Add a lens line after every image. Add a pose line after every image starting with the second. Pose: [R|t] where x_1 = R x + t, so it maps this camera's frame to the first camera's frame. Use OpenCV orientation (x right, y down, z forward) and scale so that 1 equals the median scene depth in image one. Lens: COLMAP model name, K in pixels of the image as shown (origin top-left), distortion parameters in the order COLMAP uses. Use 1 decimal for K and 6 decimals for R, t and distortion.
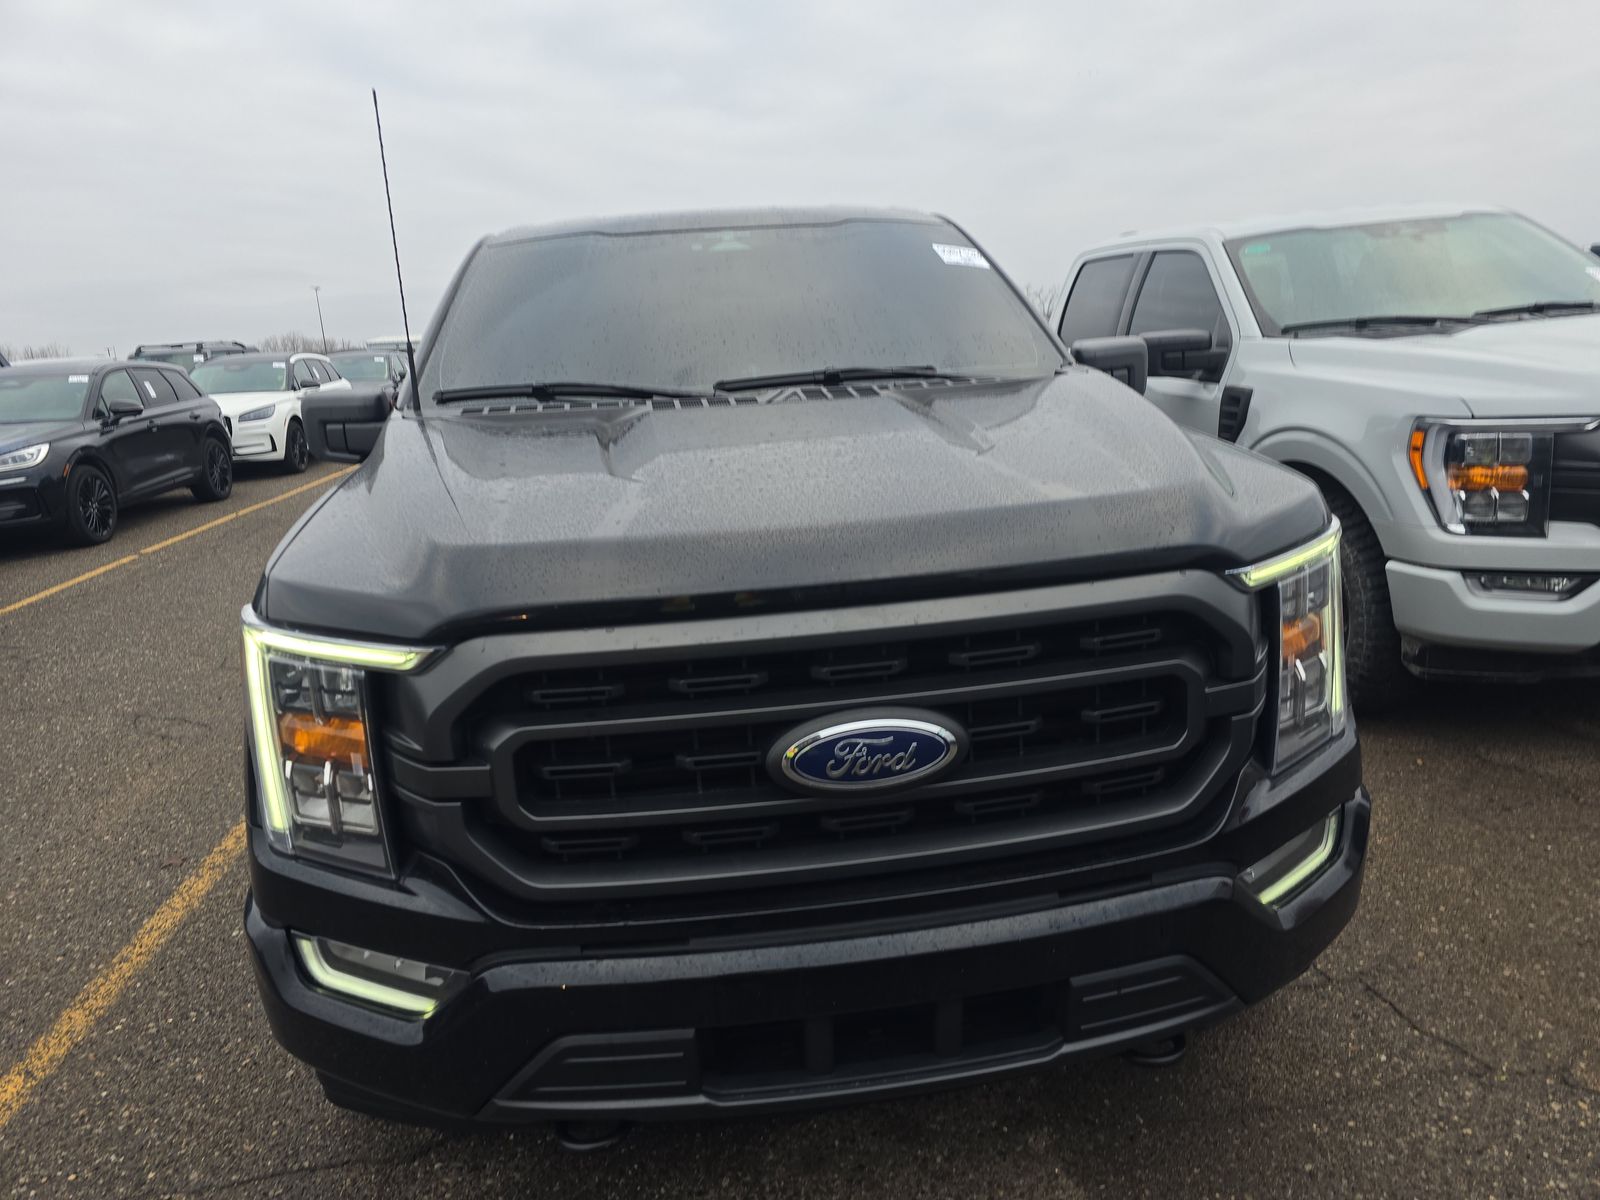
lens RADIAL K [[1058.9, 0, 809.8], [0, 1058.9, 593.3], [0, 0, 1]] dist [0.076703, -0.065655]
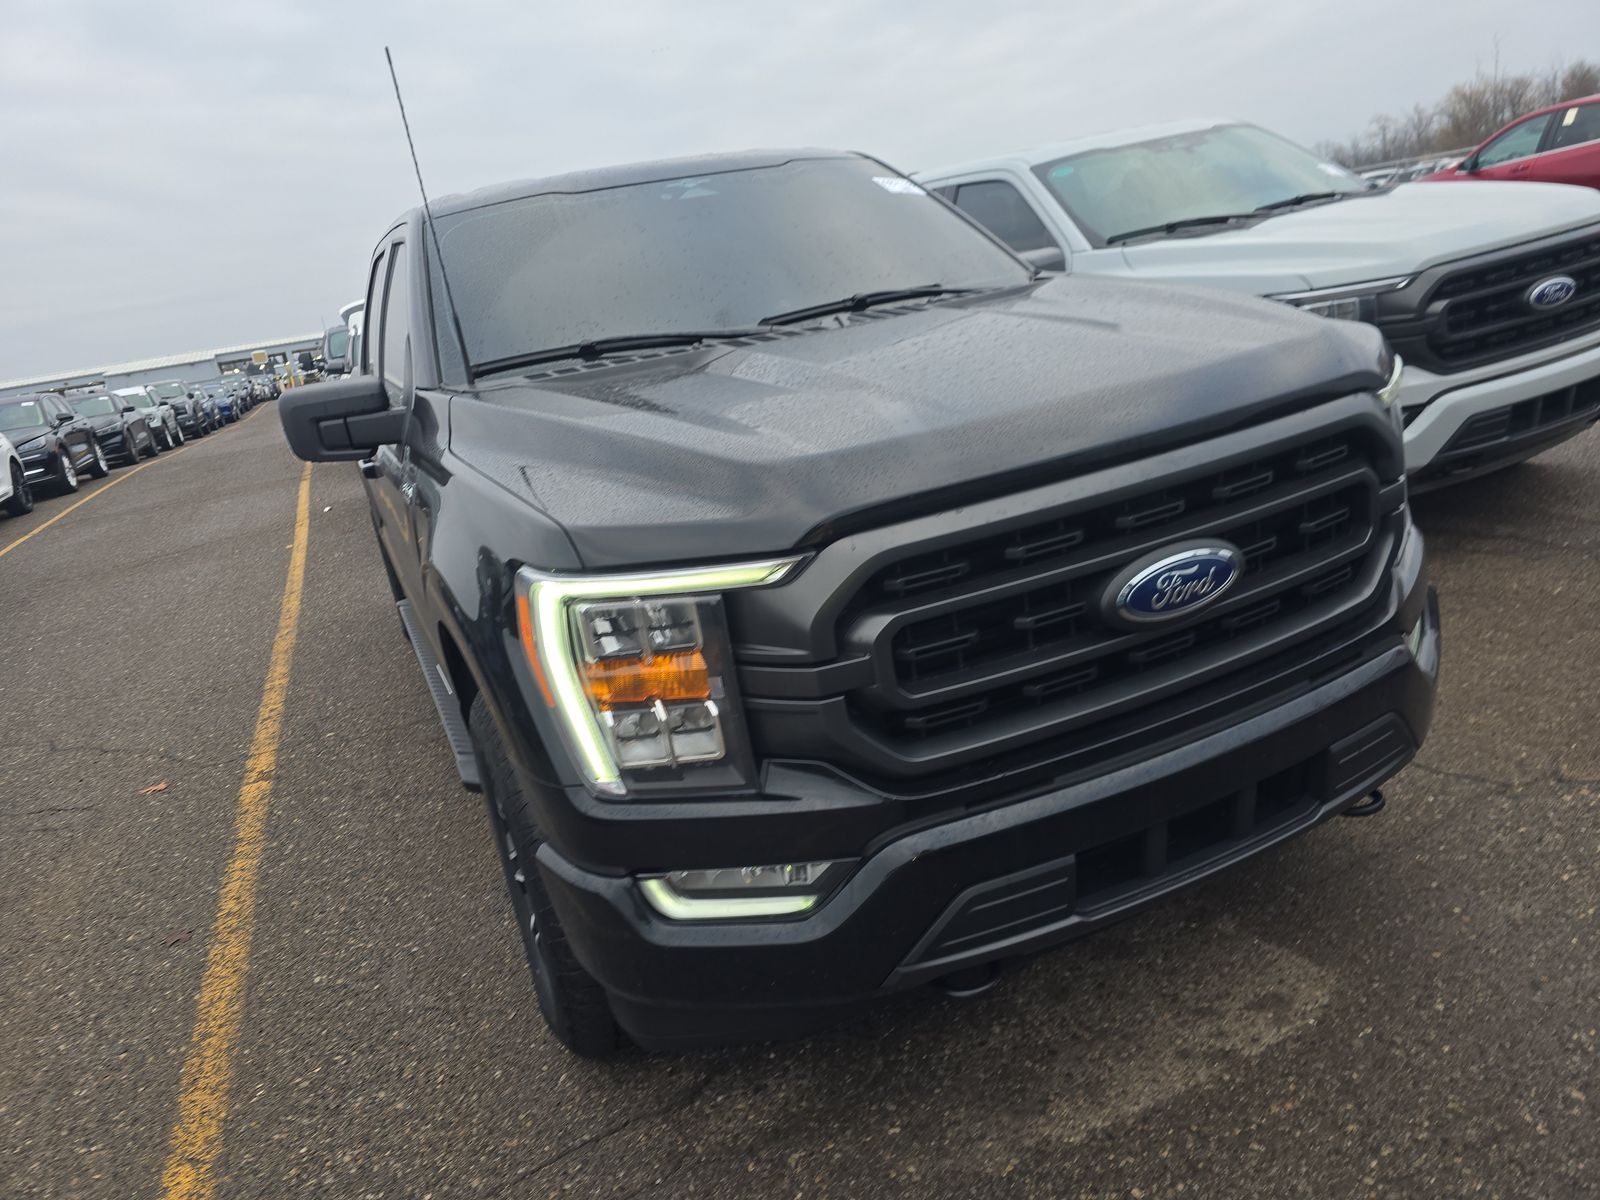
lens RADIAL K [[1076.2, 0, 803.1], [0, 1076.2, 593.0], [0, 0, 1]] dist [0.060809, -0.068134]
pose [[0.953464, -0.176978, 0.244102, -0.531580], [0.172414, 0.984207, 0.040115, 0.039037], [-0.247347, 0.003838, 0.968919, -0.022709]]
